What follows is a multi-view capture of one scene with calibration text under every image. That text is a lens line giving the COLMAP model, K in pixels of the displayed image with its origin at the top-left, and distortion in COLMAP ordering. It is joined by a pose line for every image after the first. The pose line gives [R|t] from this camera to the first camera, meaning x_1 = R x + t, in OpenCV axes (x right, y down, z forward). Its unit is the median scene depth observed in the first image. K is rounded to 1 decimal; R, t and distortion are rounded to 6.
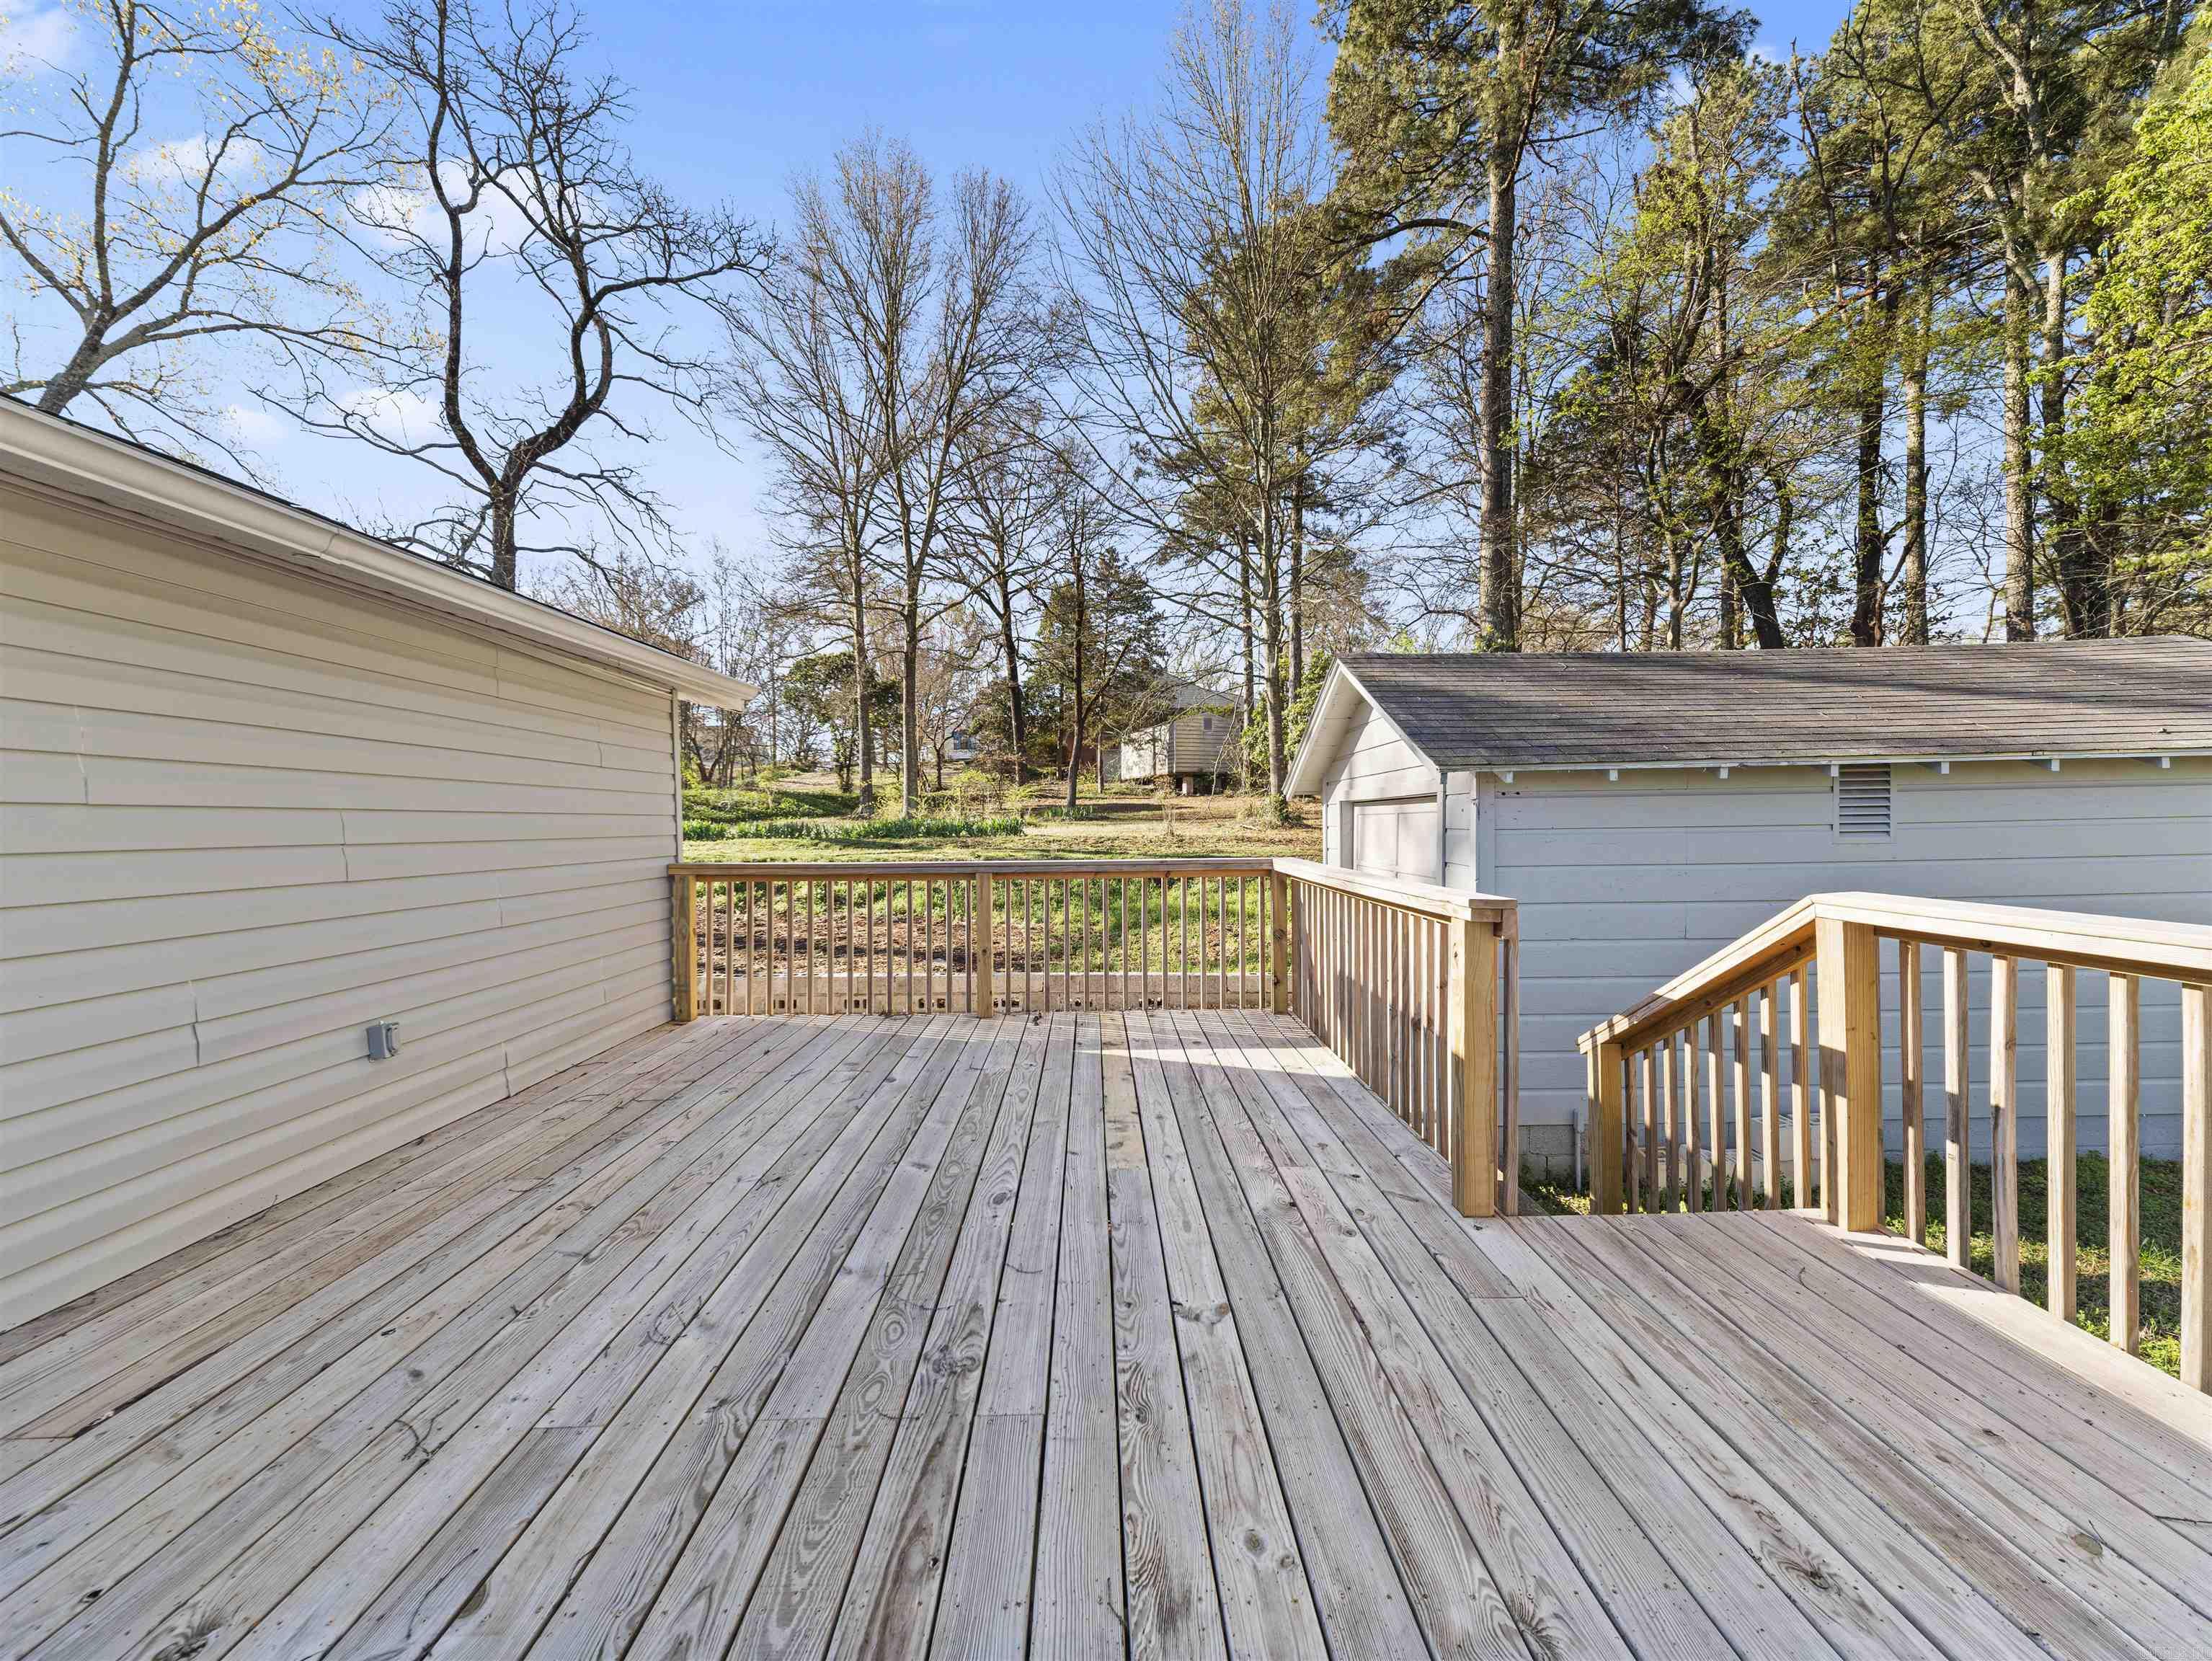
lens RADIAL K [[859.7, 0, 1099.0], [0, 859.7, 839.7], [0, 0, 1]] dist [0.036175, -0.011486]
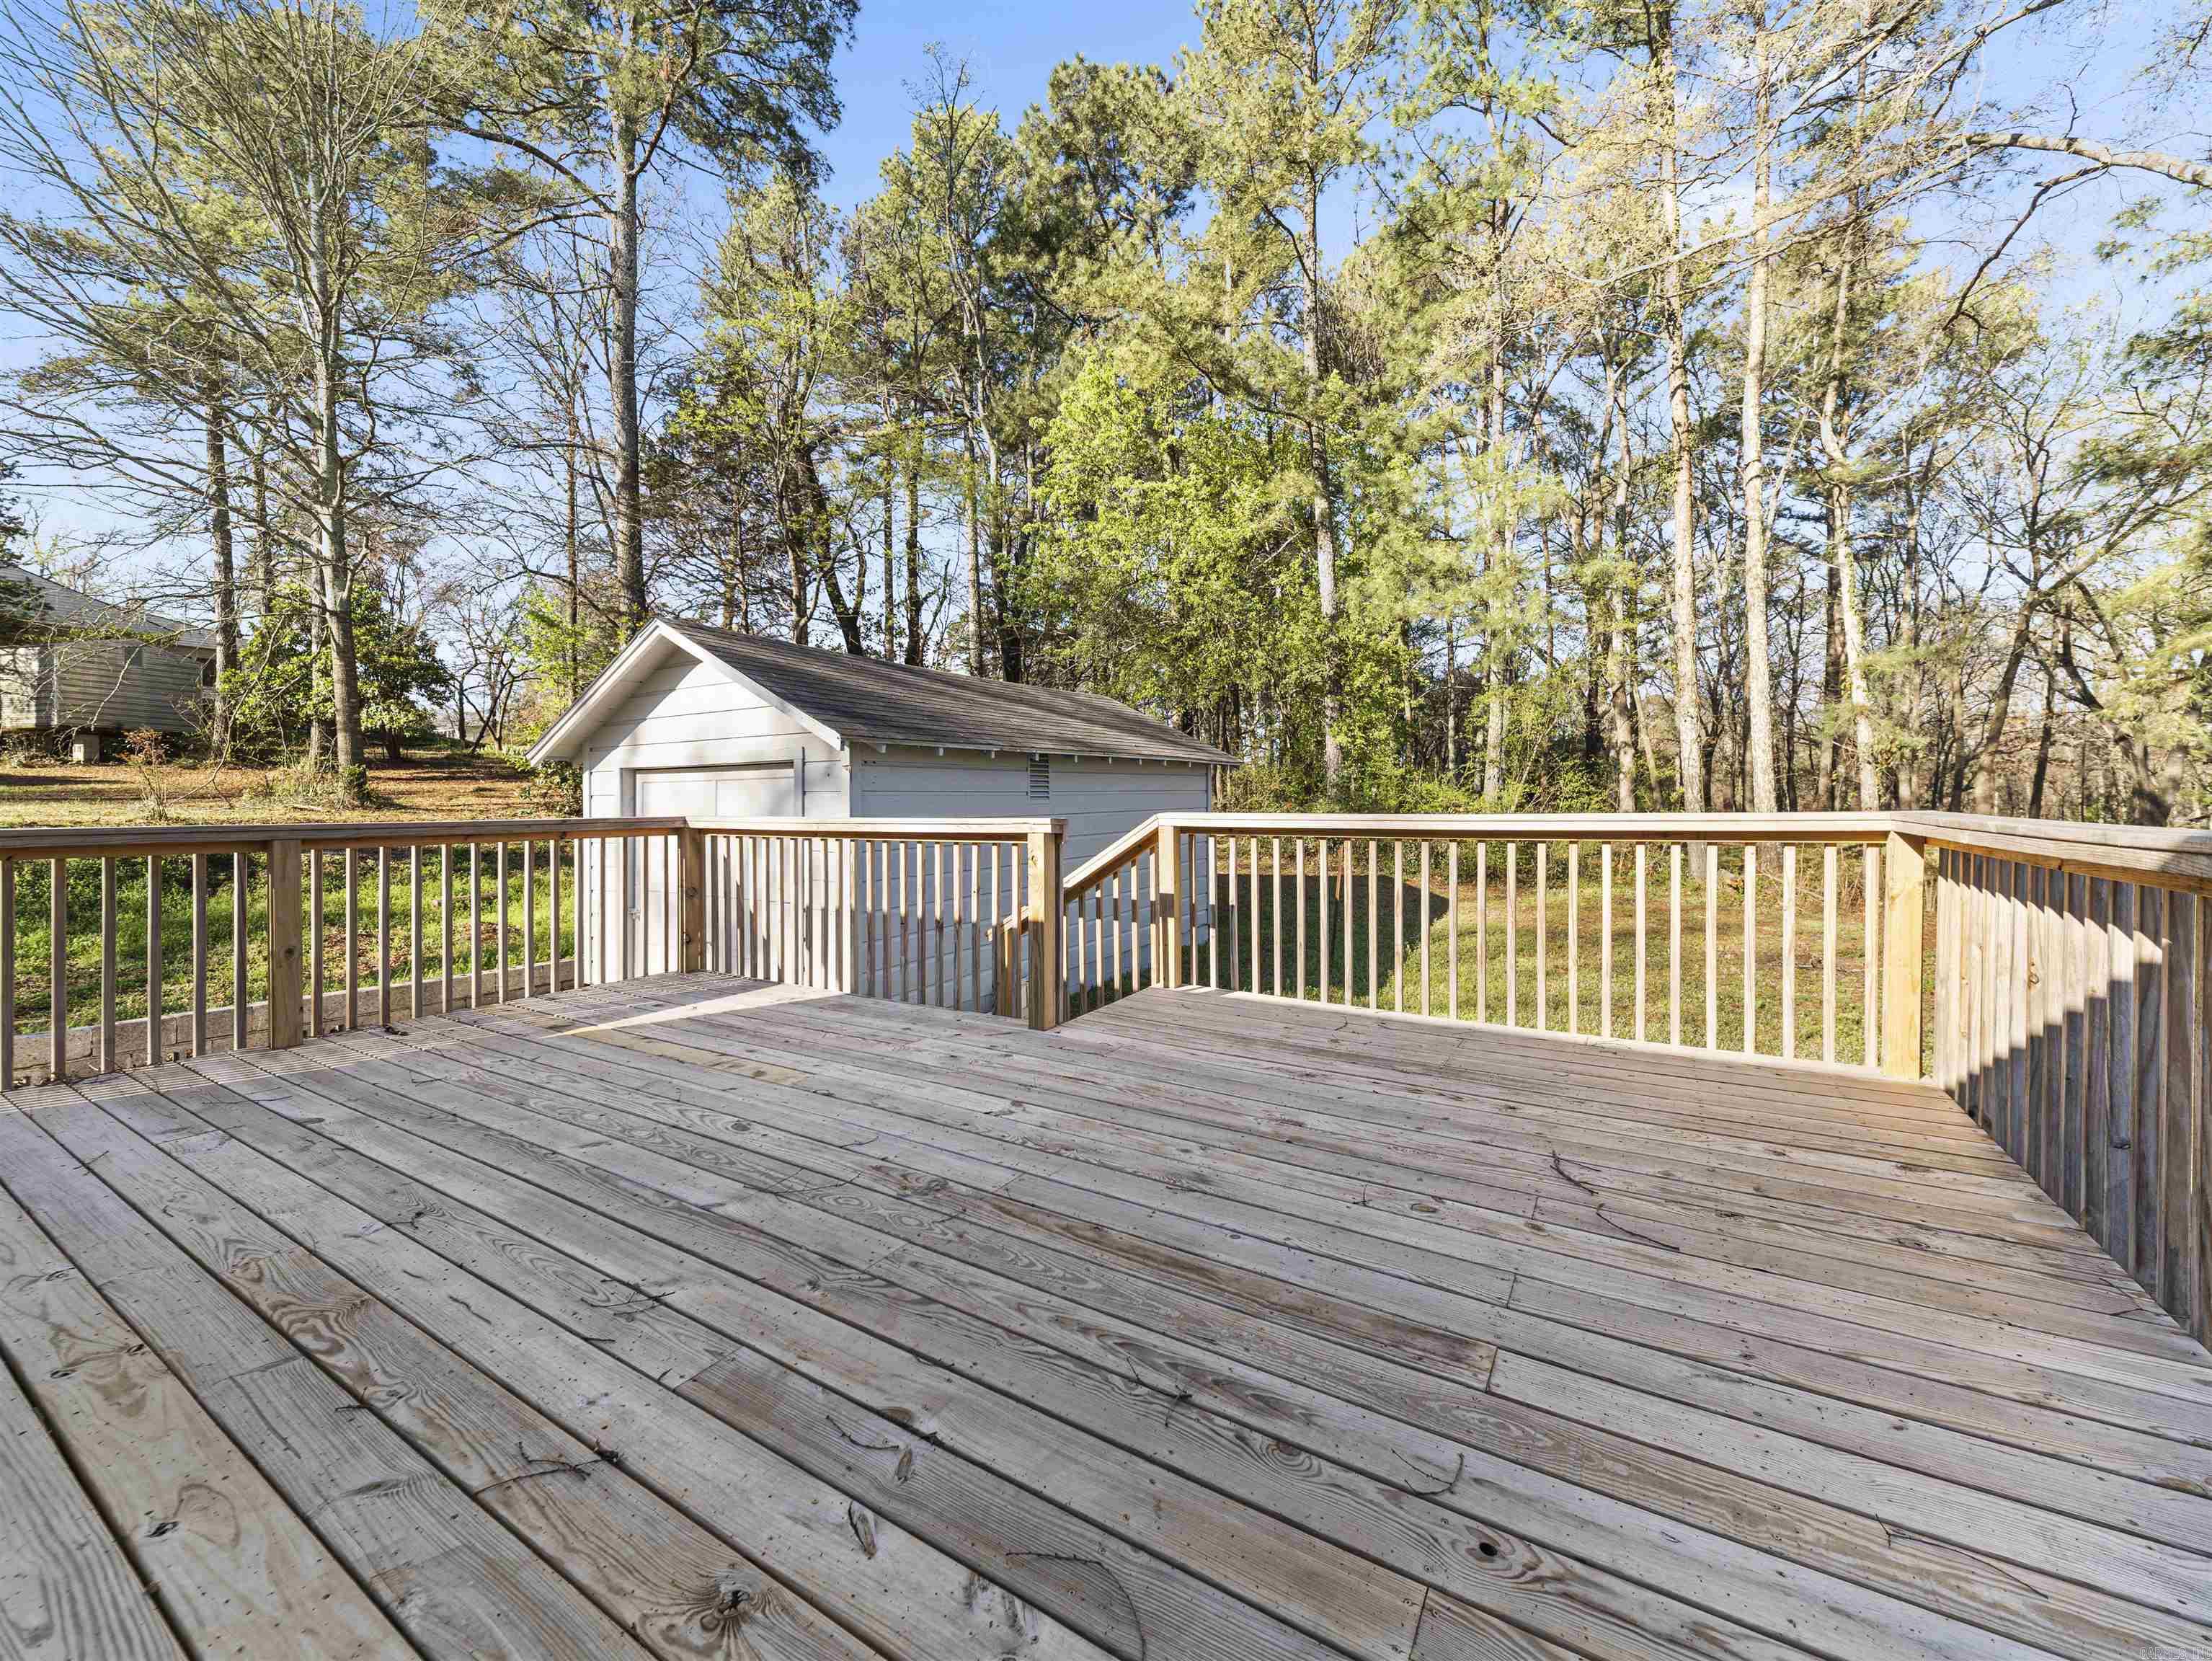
lens RADIAL K [[867.5, 0, 1112.9], [0, 867.5, 804.1], [0, 0, 1]] dist [0.033667, -0.013244]
pose [[0.533330, 0.003041, 0.845902, -0.714650], [0.020498, 0.999653, -0.016518, 0.064555], [-0.845659, 0.026149, 0.533082, 0.083981]]
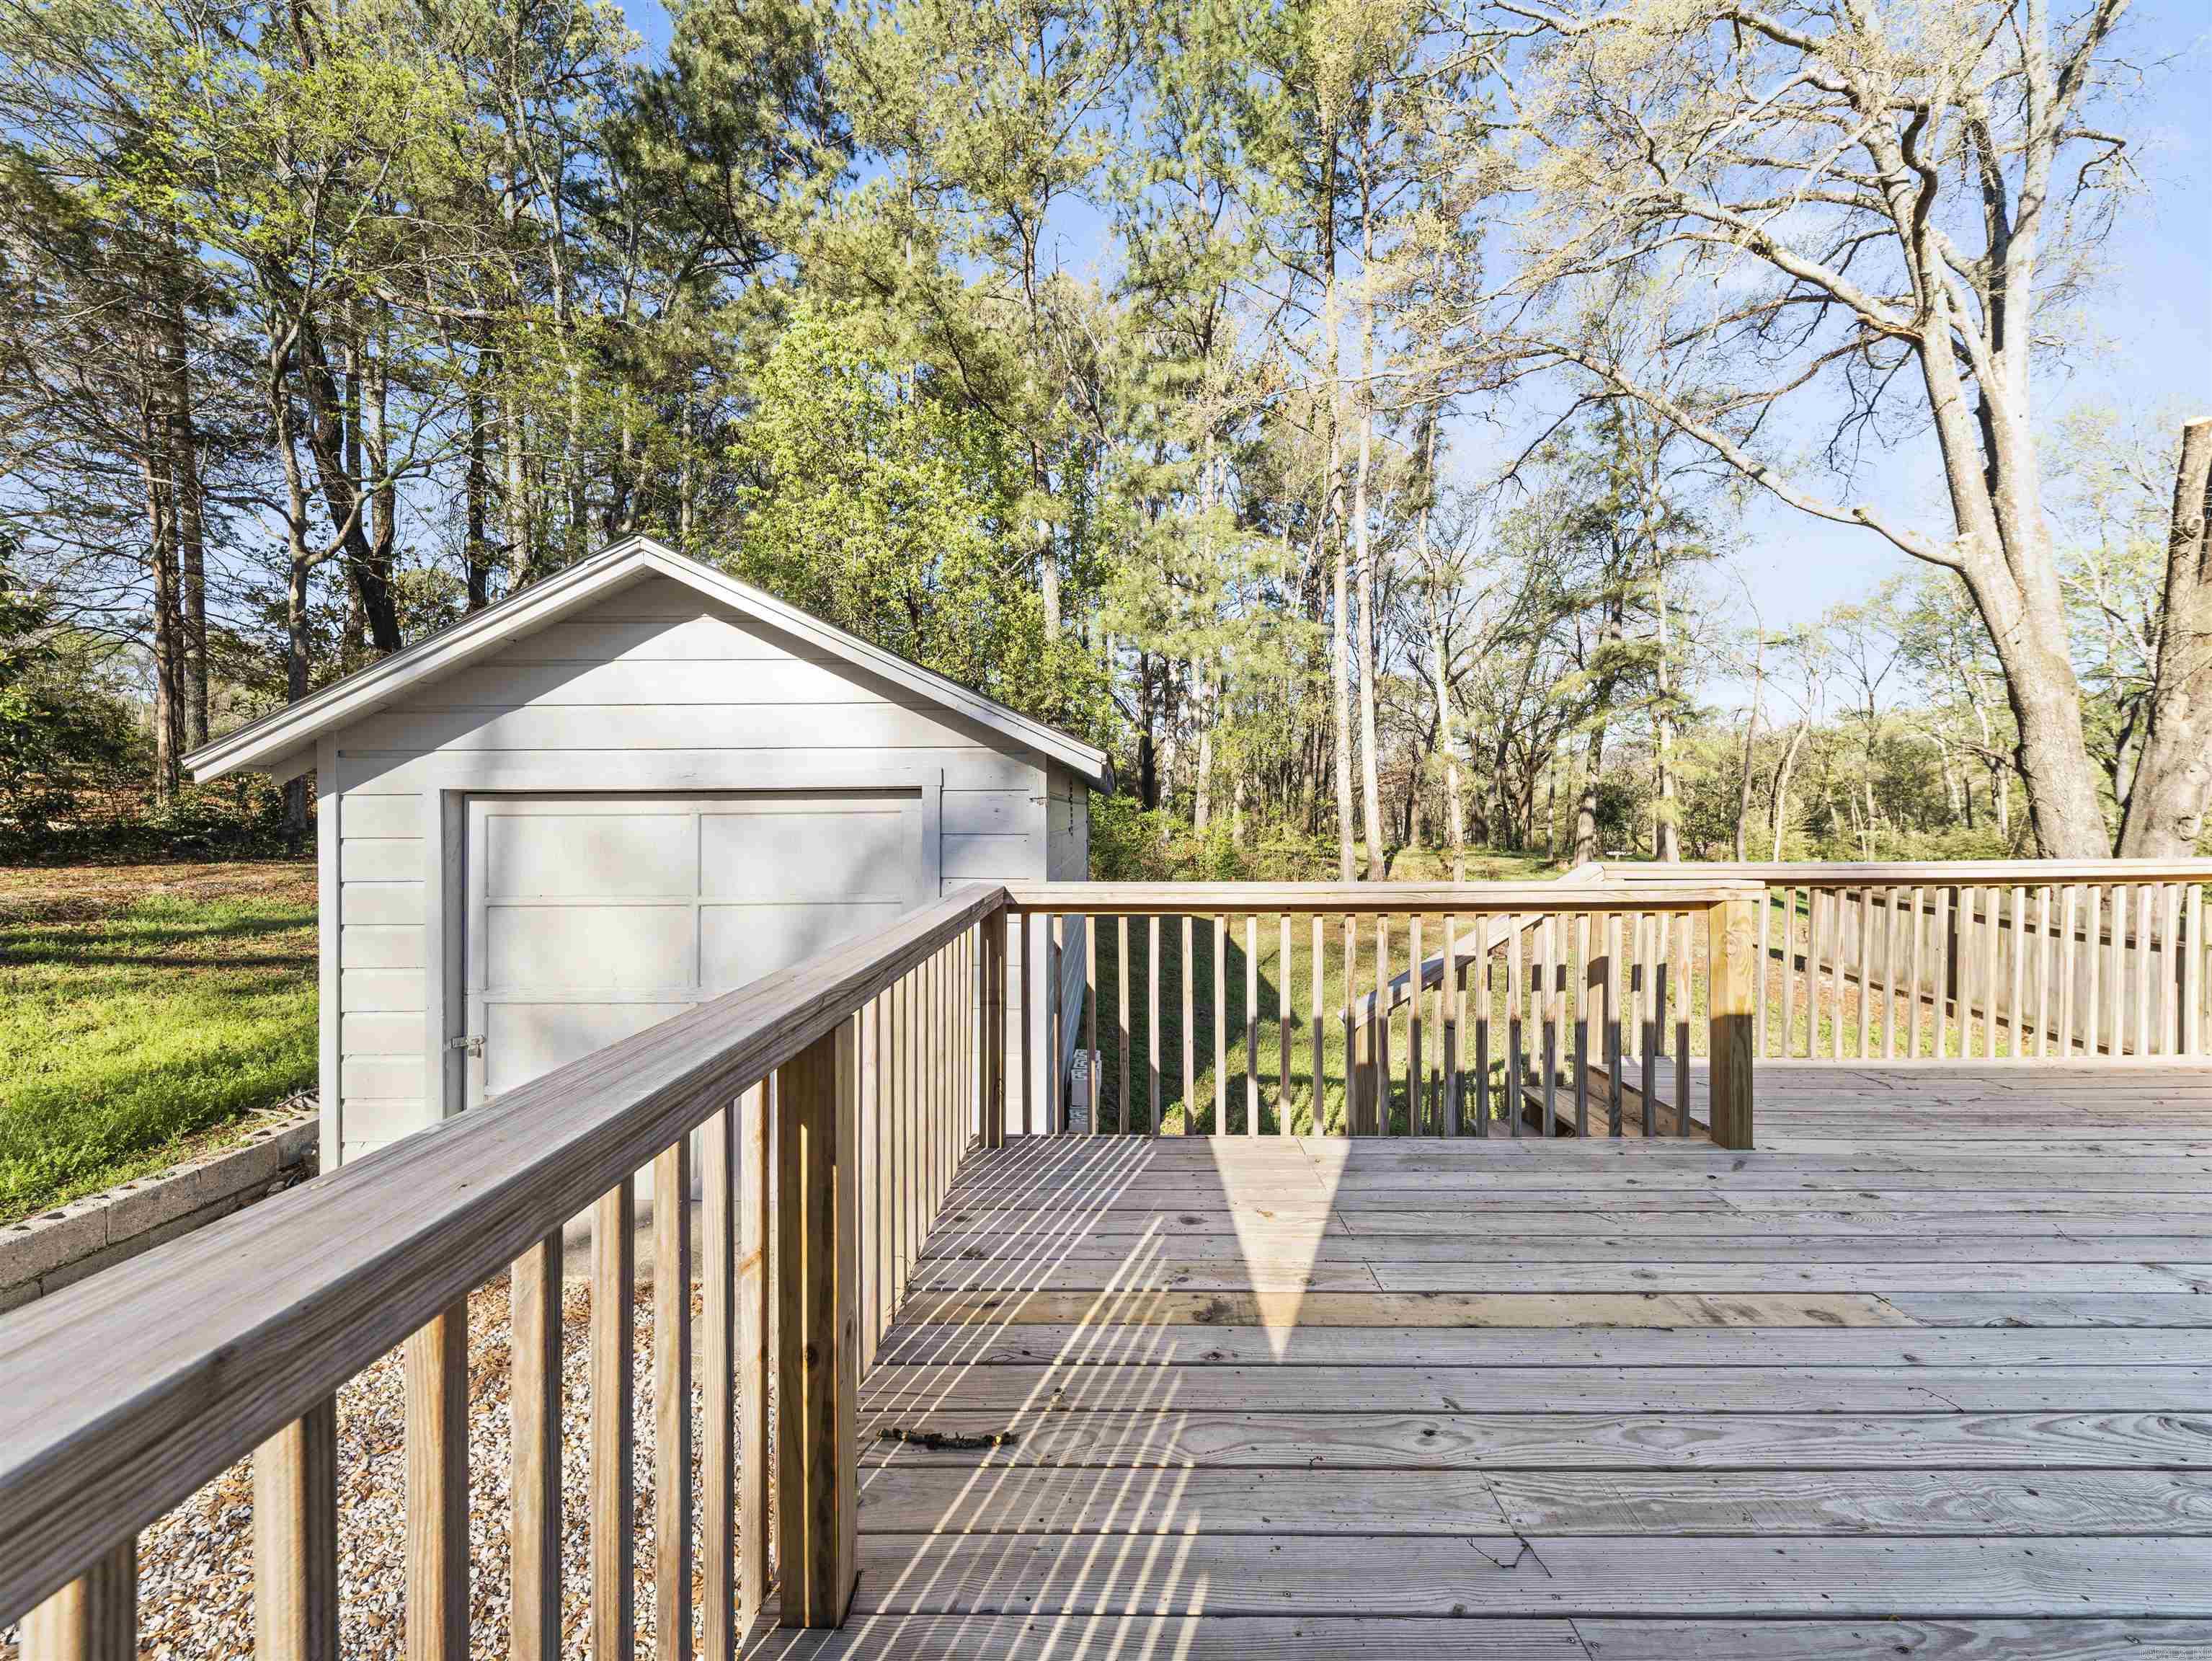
lens RADIAL K [[853.1, 0, 1111.9], [0, 853.1, 819.6], [0, 0, 1]] dist [0.029225, -0.008920]
pose [[0.015982, 0.007504, 0.999844, -0.715998], [0.028560, 0.999560, -0.007959, -0.029761], [-0.999464, 0.028682, 0.015761, 1.687048]]
